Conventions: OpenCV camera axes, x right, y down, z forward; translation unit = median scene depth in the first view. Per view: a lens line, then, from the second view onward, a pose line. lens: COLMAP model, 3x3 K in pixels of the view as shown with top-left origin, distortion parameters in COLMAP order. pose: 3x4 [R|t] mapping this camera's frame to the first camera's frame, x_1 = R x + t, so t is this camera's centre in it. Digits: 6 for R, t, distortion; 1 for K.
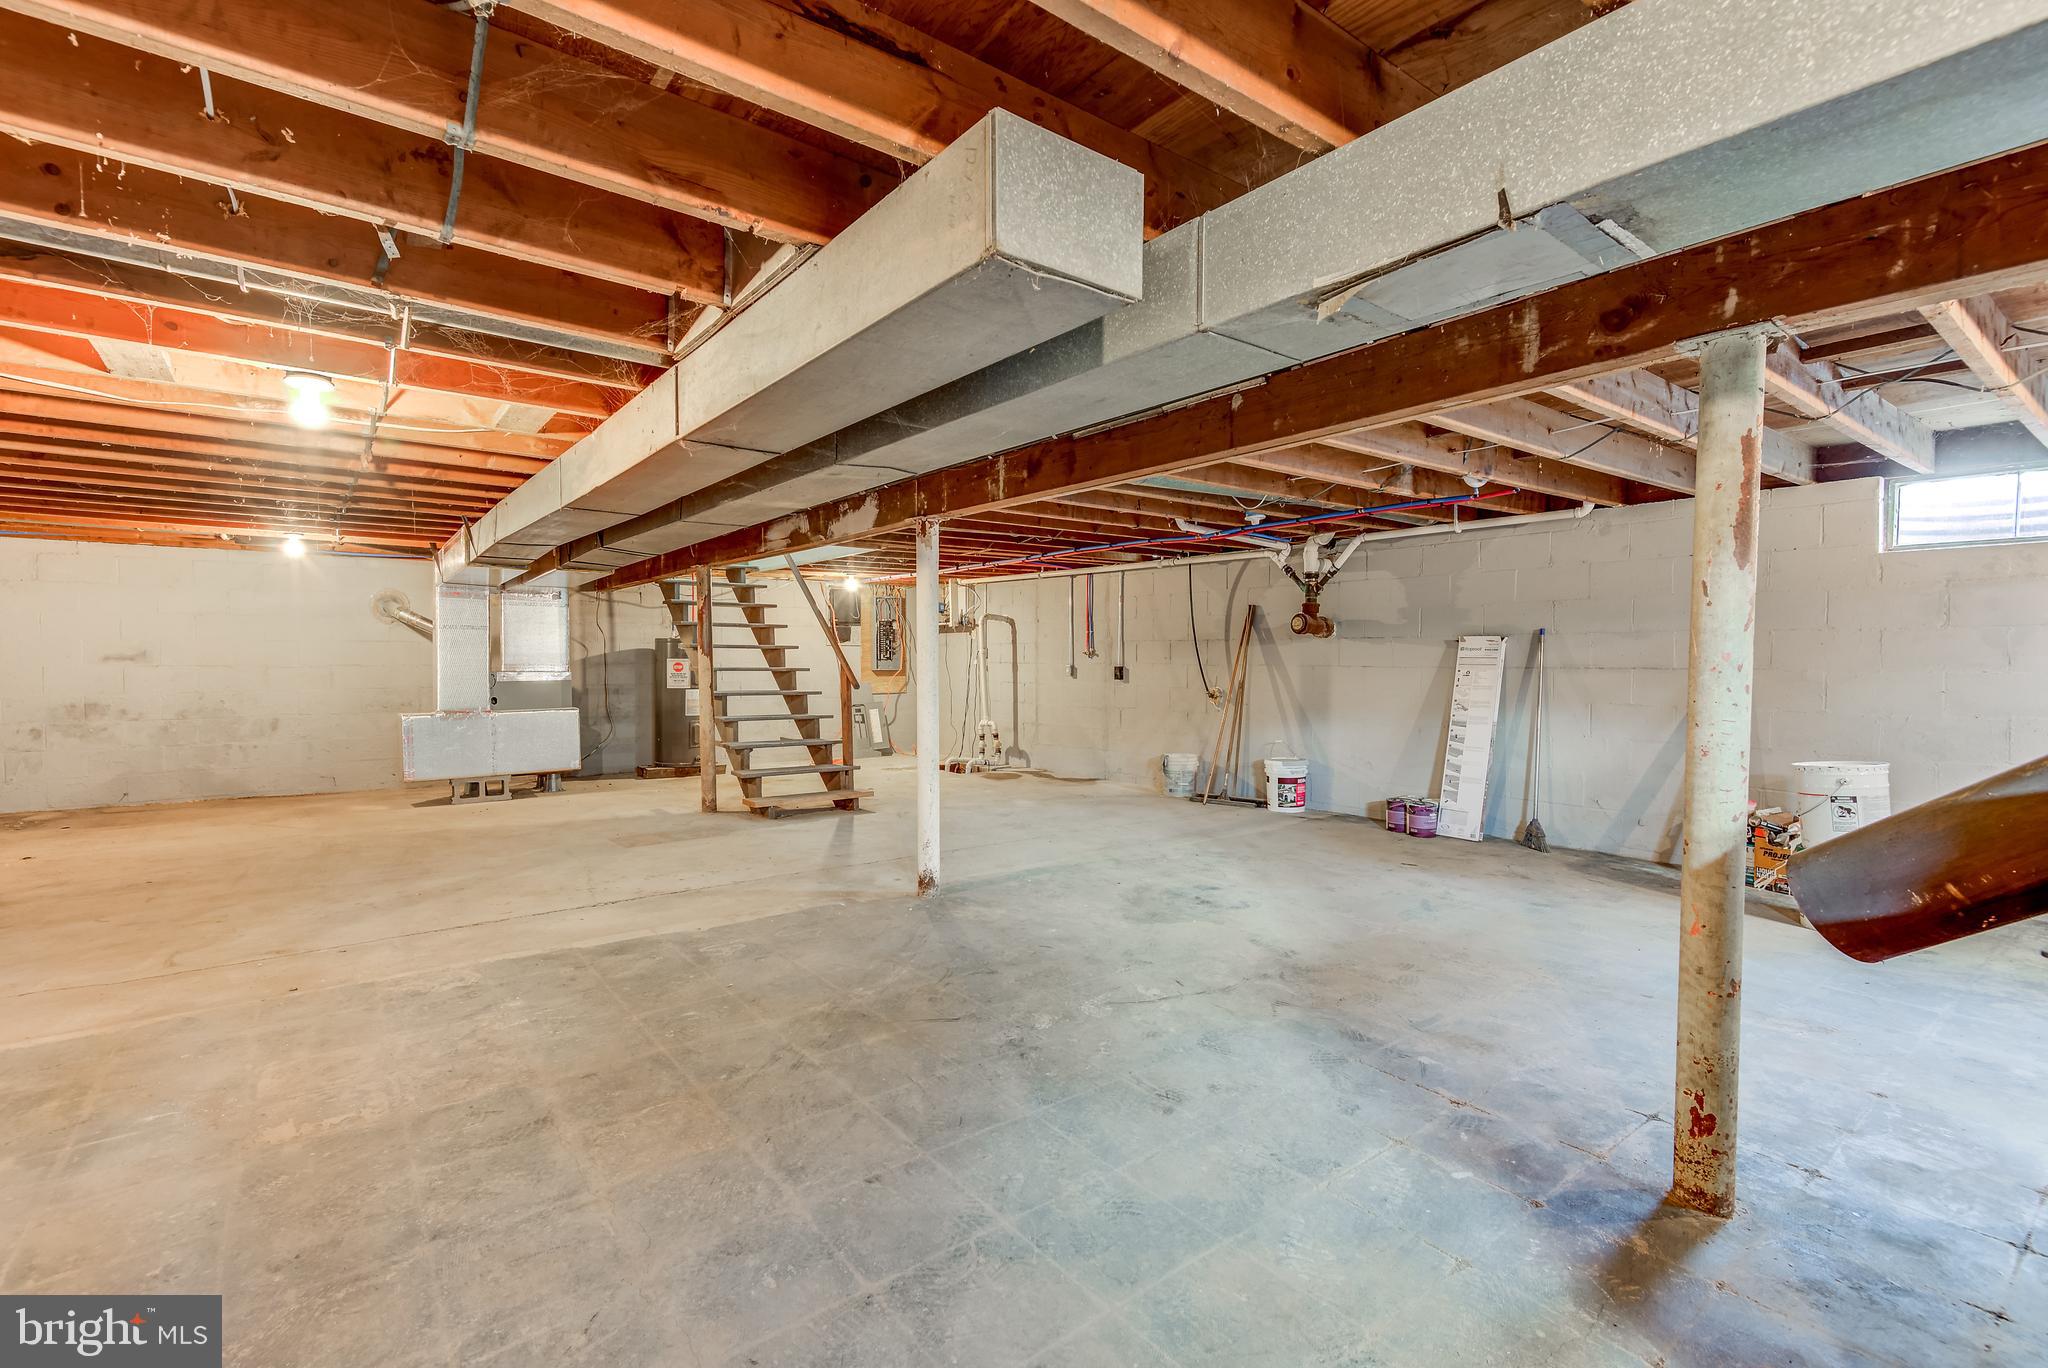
lens RADIAL K [[936.4, 0, 1014.0], [0, 936.4, 630.7], [0, 0, 1]] dist [0.000573, -0.000009]
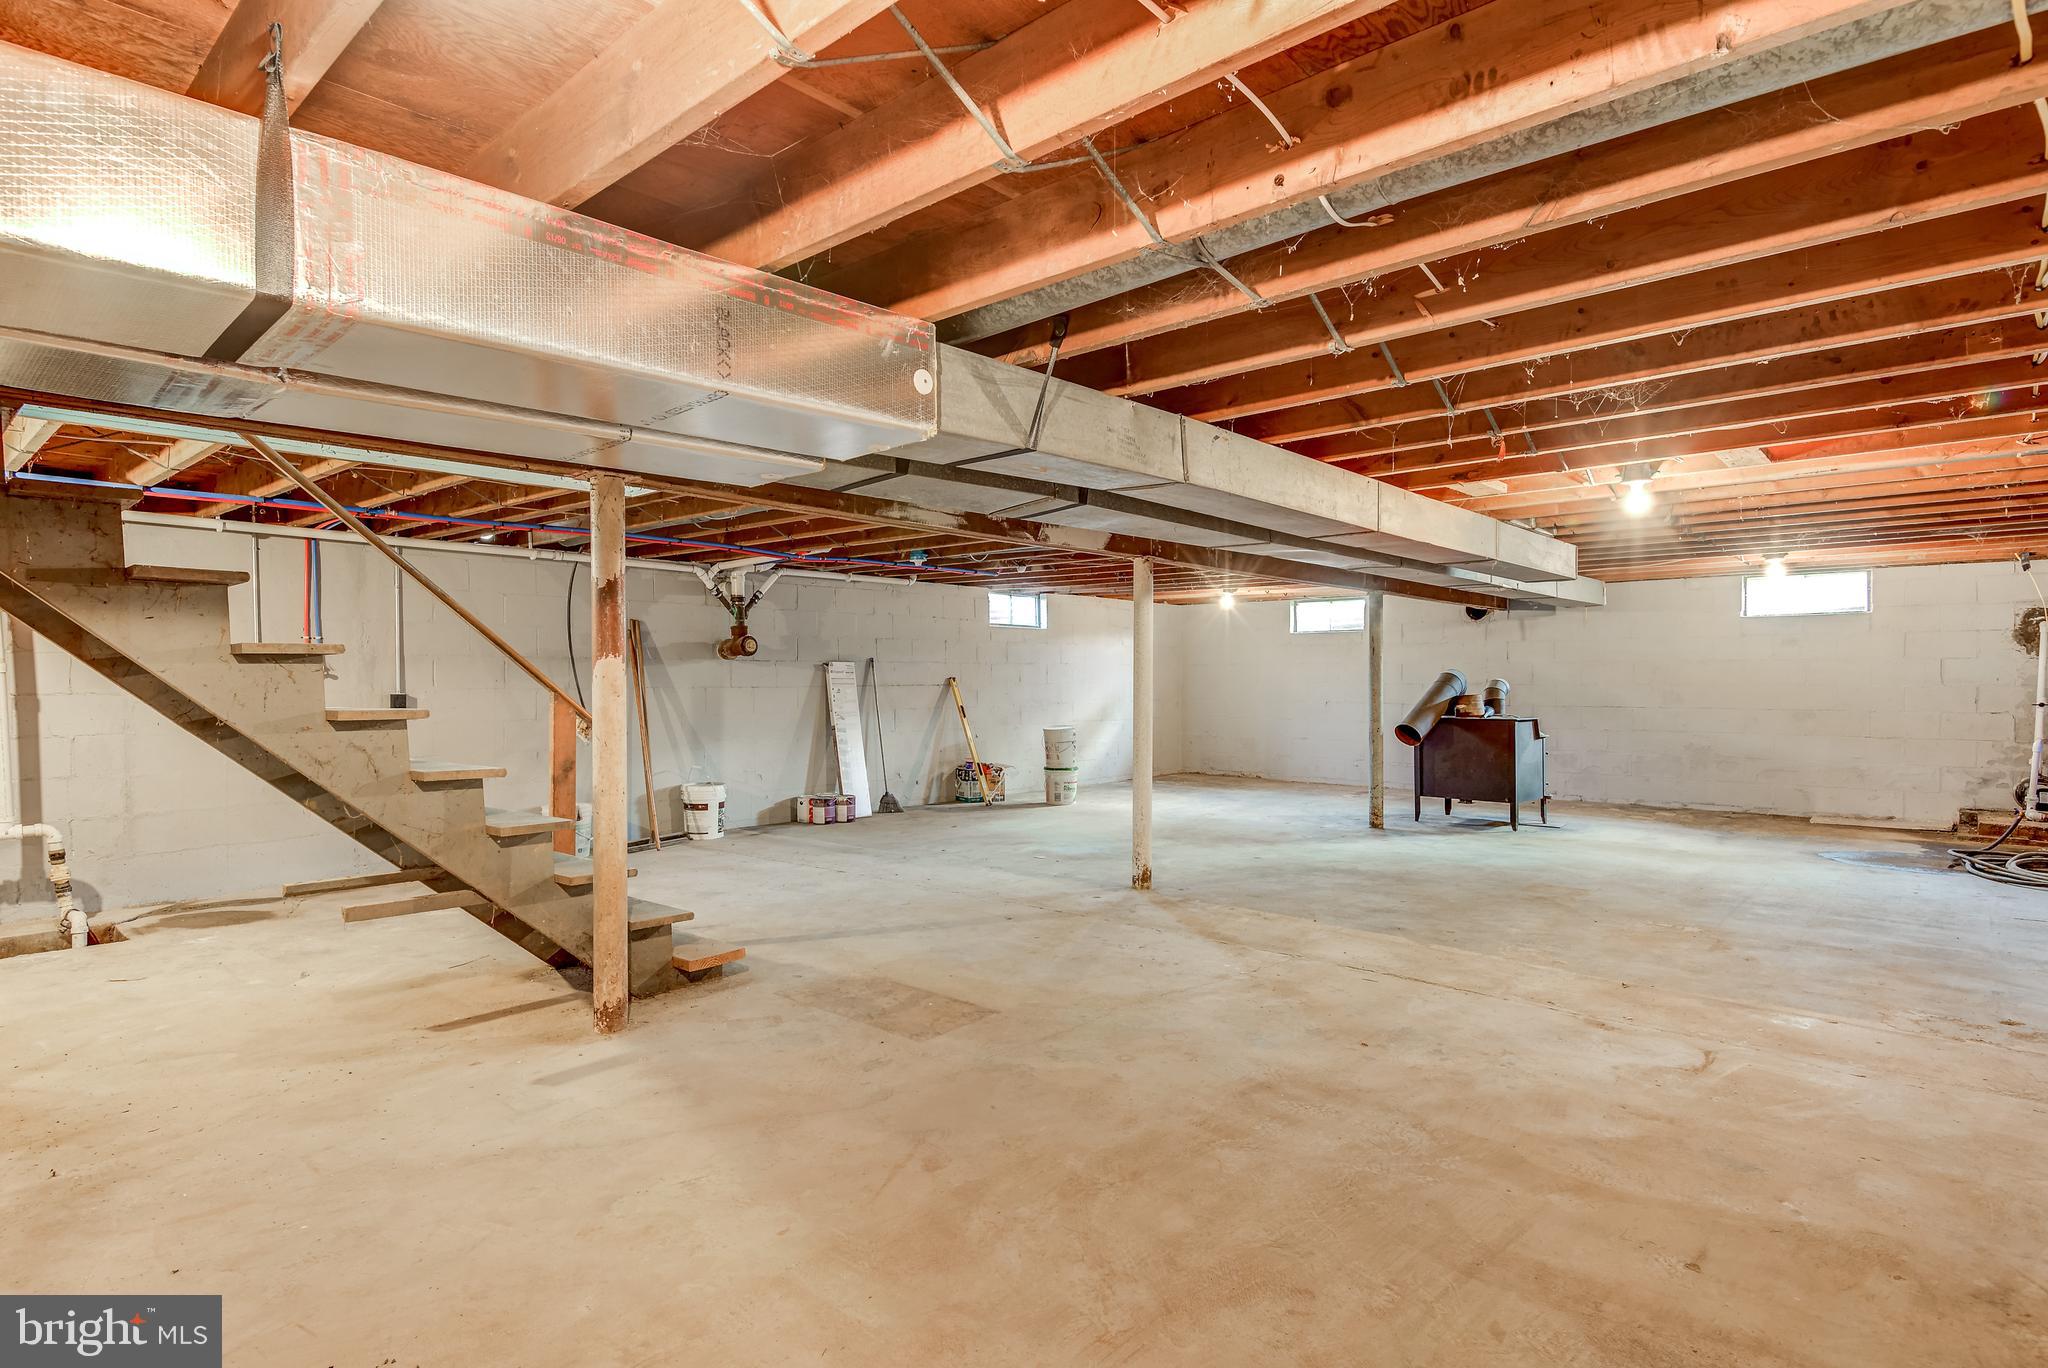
lens RADIAL K [[1110.9, 0, 1012.7], [0, 1110.9, 645.9], [0, 0, 1]] dist [0.033615, -0.022959]
pose [[-0.206222, 0.022738, 0.978241, -0.967884], [-0.025442, 0.999267, -0.028590, 0.020580], [-0.978174, -0.030784, -0.205492, 1.002471]]
